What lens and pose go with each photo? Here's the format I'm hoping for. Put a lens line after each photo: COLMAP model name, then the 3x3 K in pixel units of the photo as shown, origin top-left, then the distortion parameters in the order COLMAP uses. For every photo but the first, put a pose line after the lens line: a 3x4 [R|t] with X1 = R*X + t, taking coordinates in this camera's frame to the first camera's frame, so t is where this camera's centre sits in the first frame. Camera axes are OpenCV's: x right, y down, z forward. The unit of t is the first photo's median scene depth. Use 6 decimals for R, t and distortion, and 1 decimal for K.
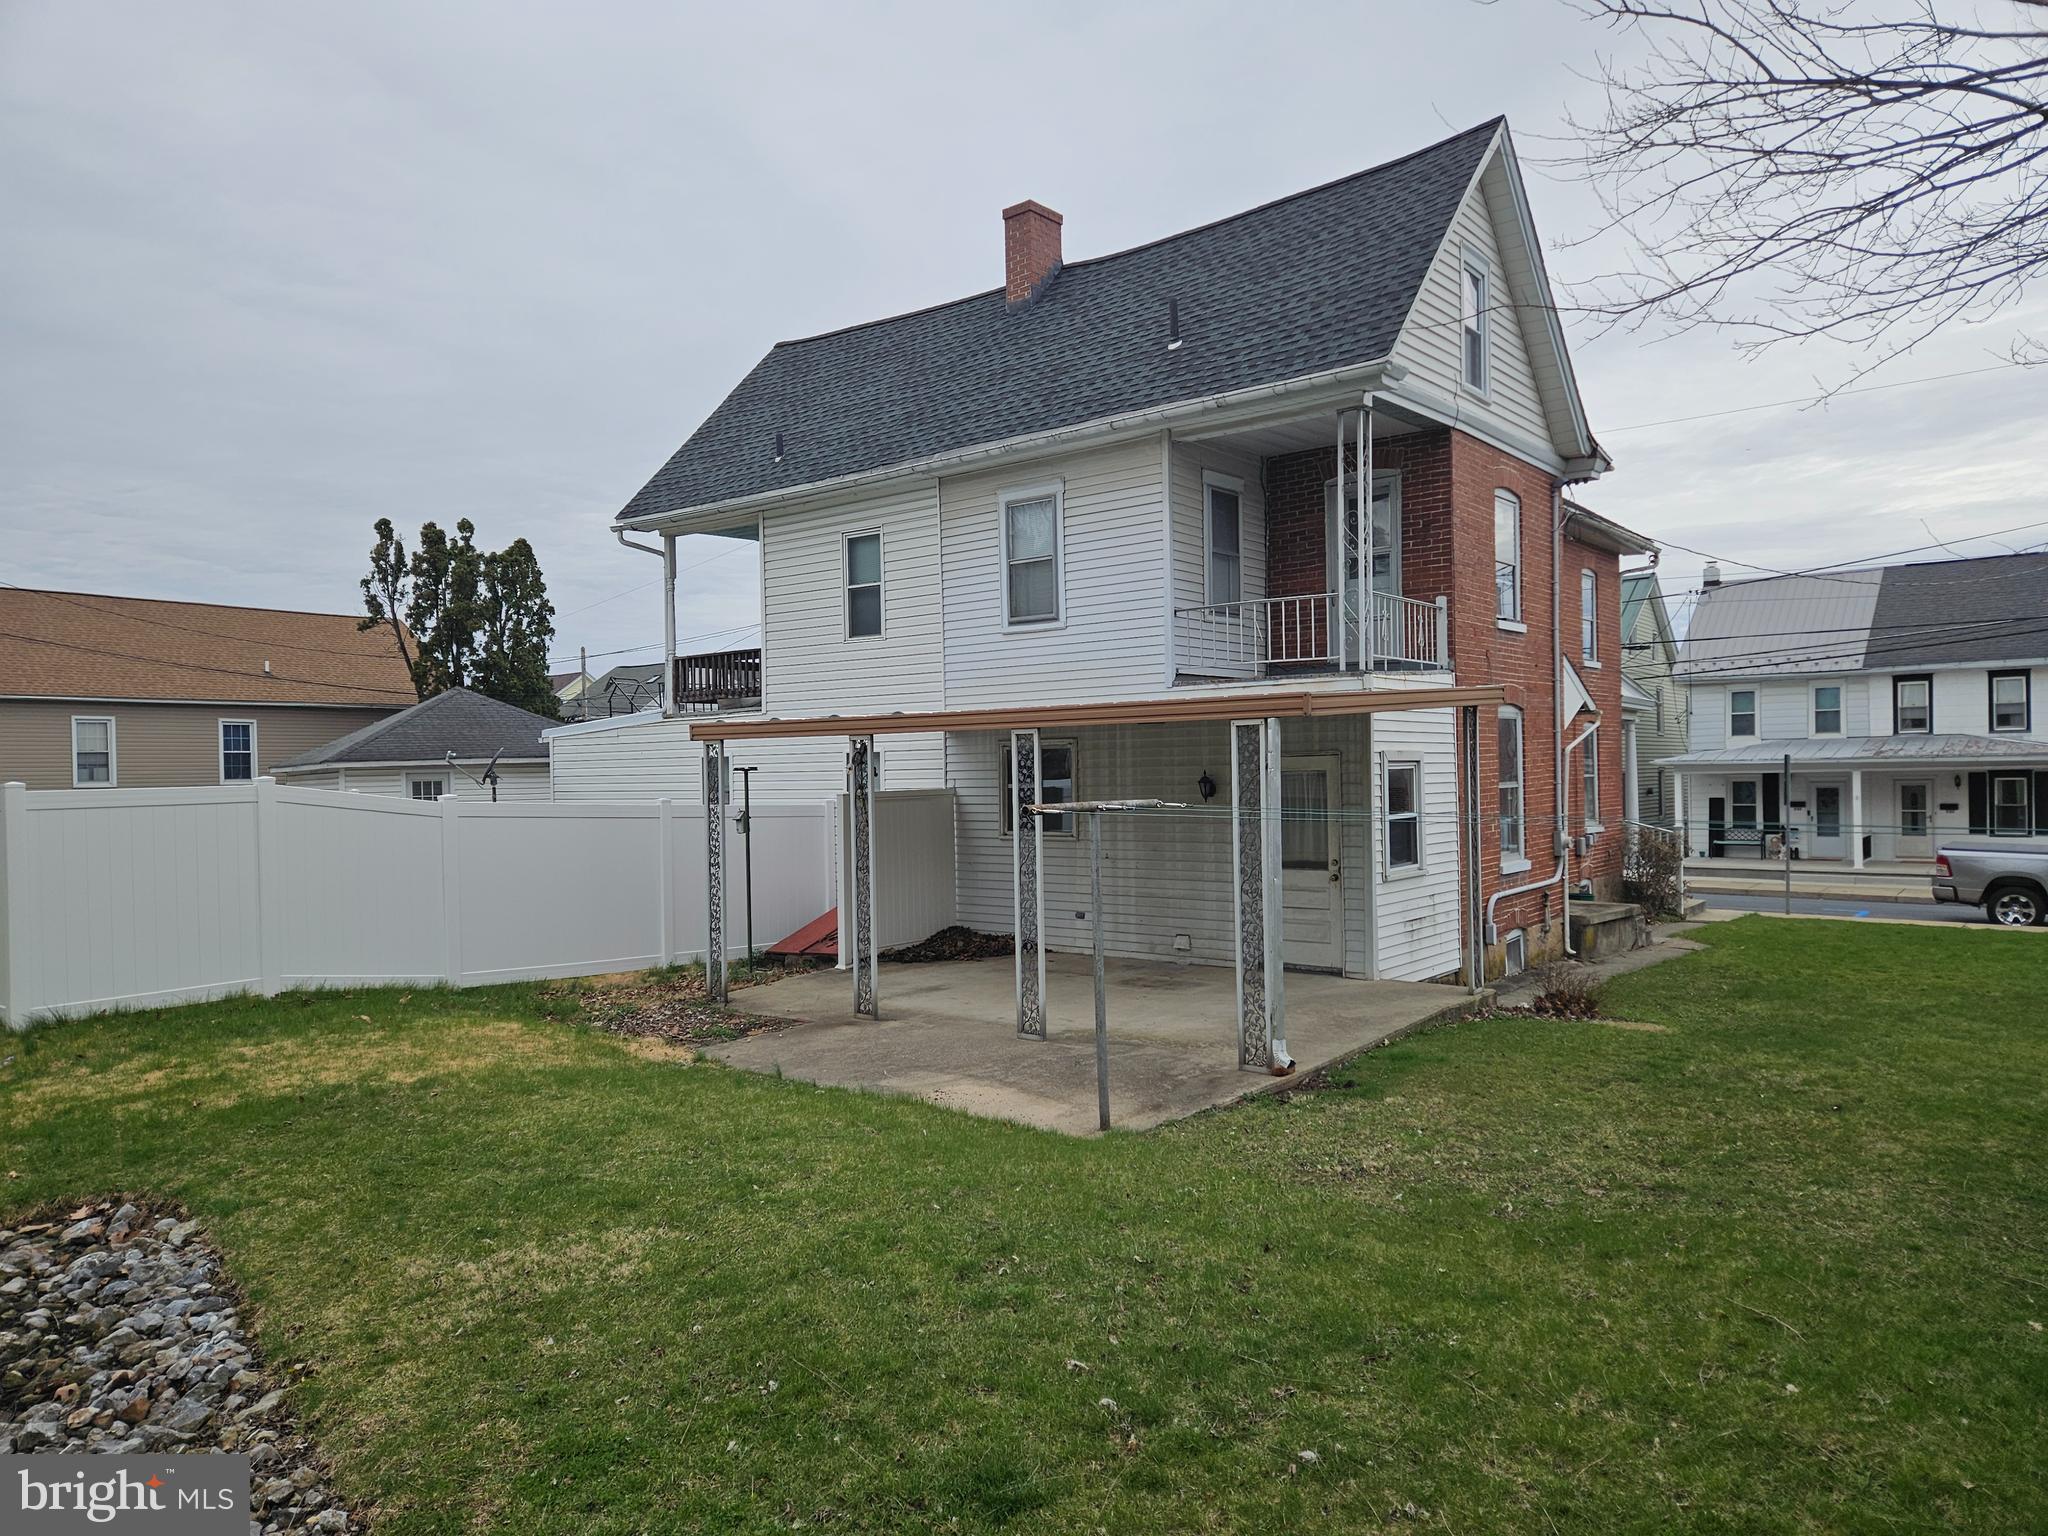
lens RADIAL K [[1365.6, 0, 1015.9], [0, 1365.6, 792.3], [0, 0, 1]] dist [0.086958, -0.073747]
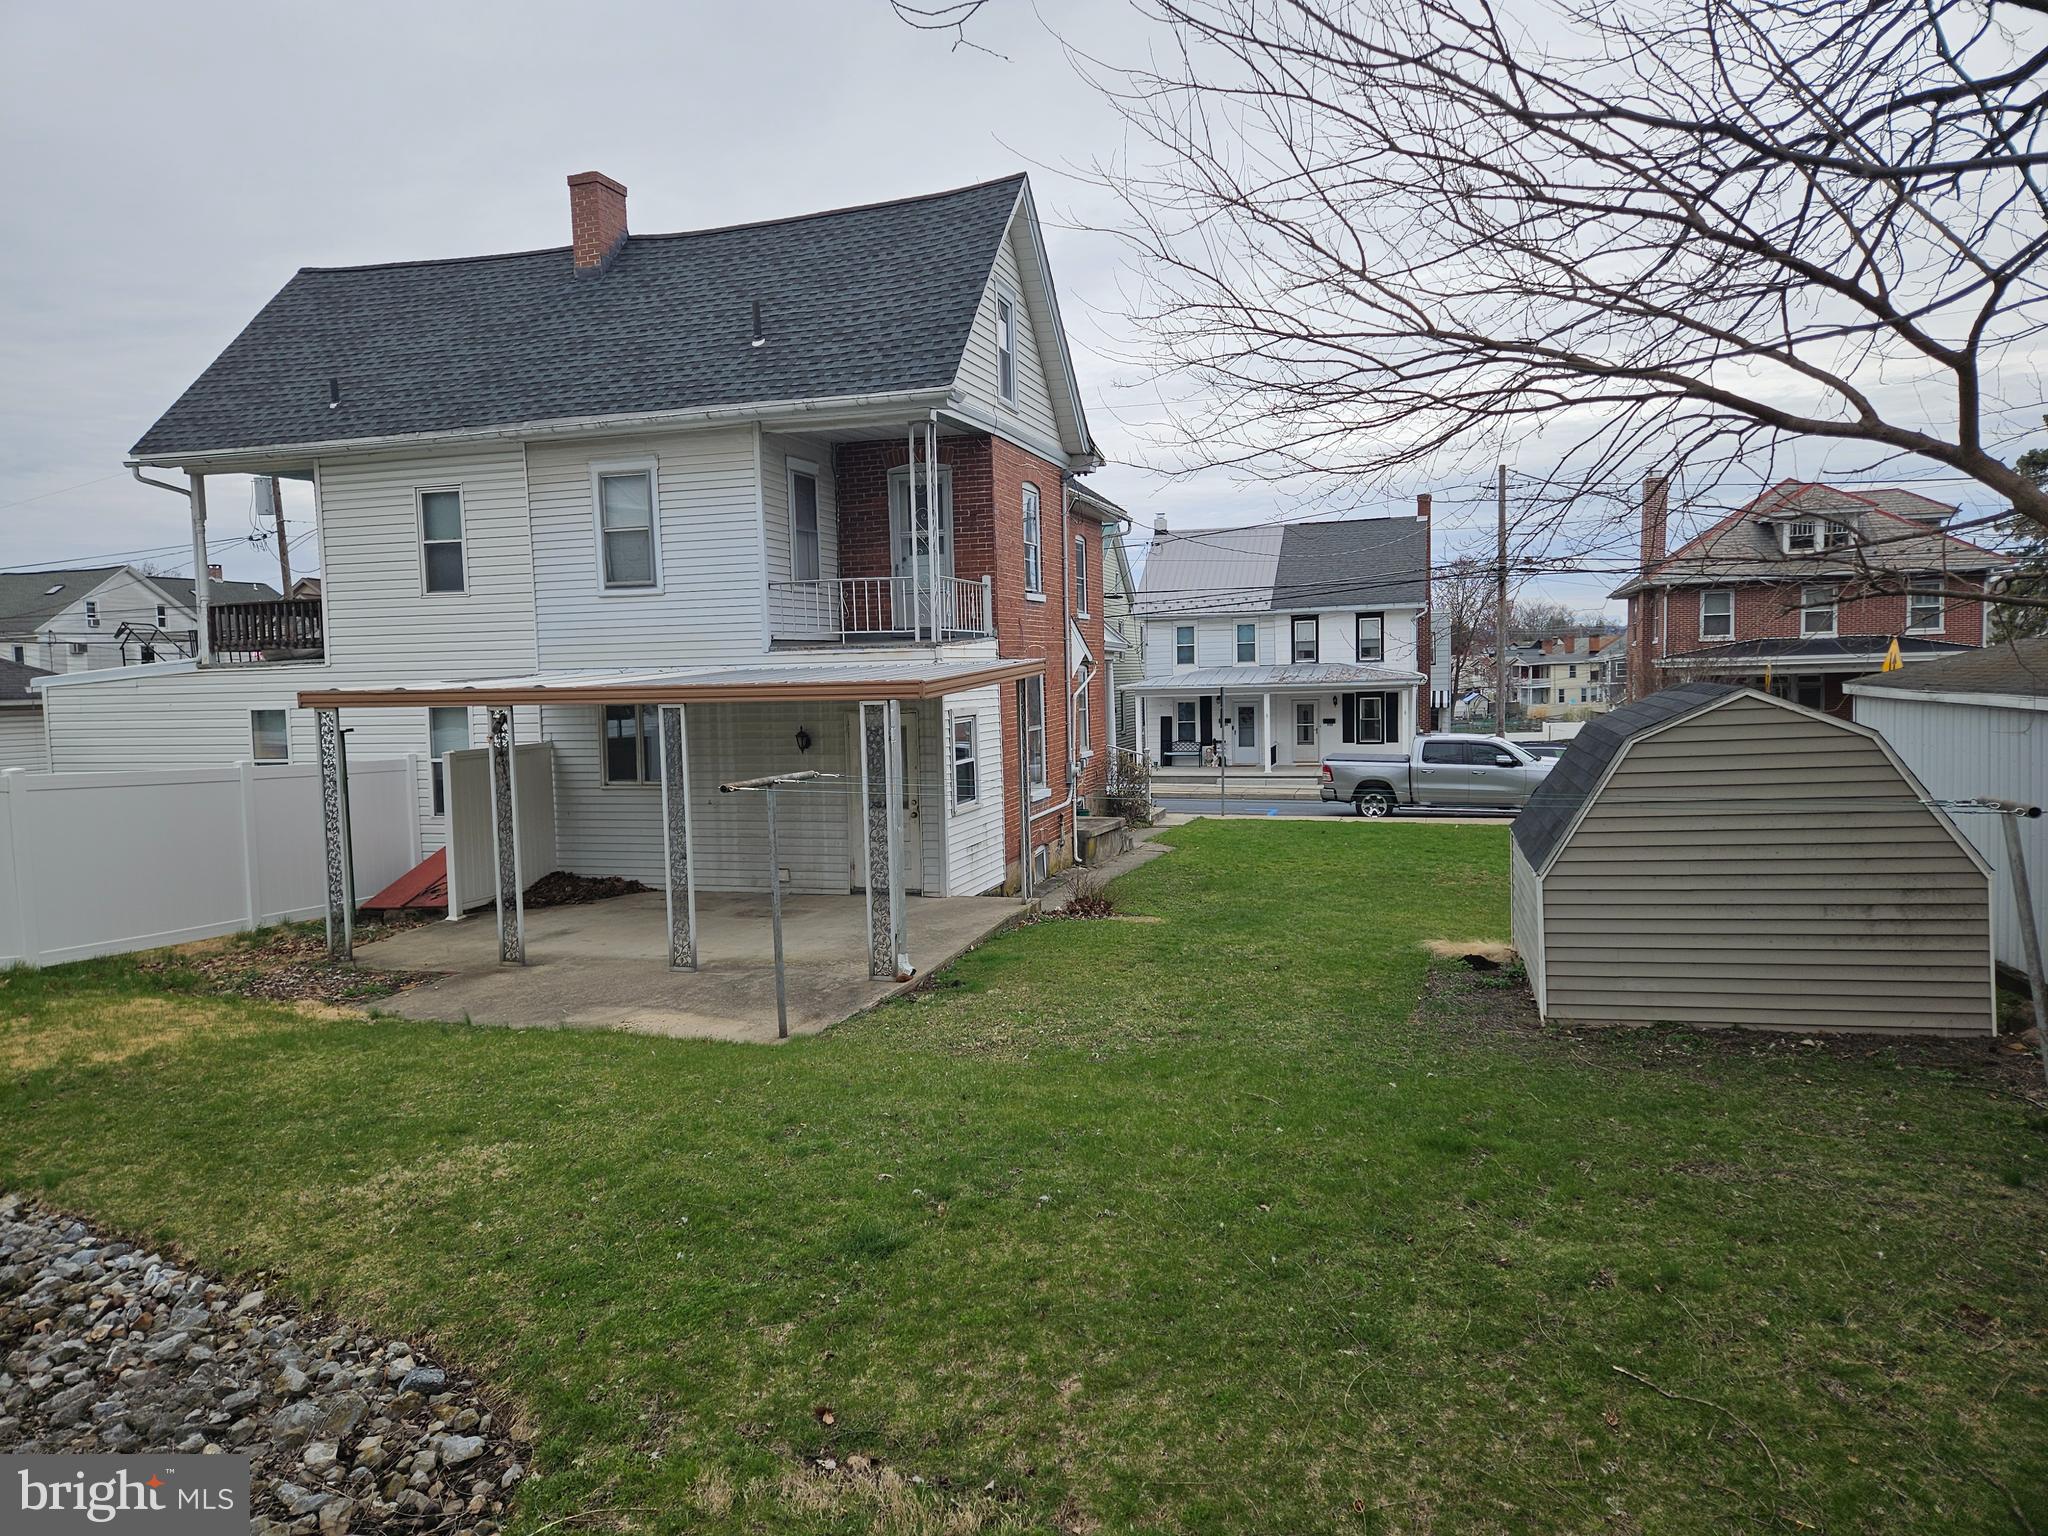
lens RADIAL K [[1365.6, 0, 1015.9], [0, 1365.6, 792.3], [0, 0, 1]] dist [0.086958, -0.073747]
pose [[0.933183, -0.036964, 0.357495, -0.112111], [0.013597, 0.997616, 0.067658, -0.037653], [-0.359143, -0.058276, 0.931461, -0.147147]]
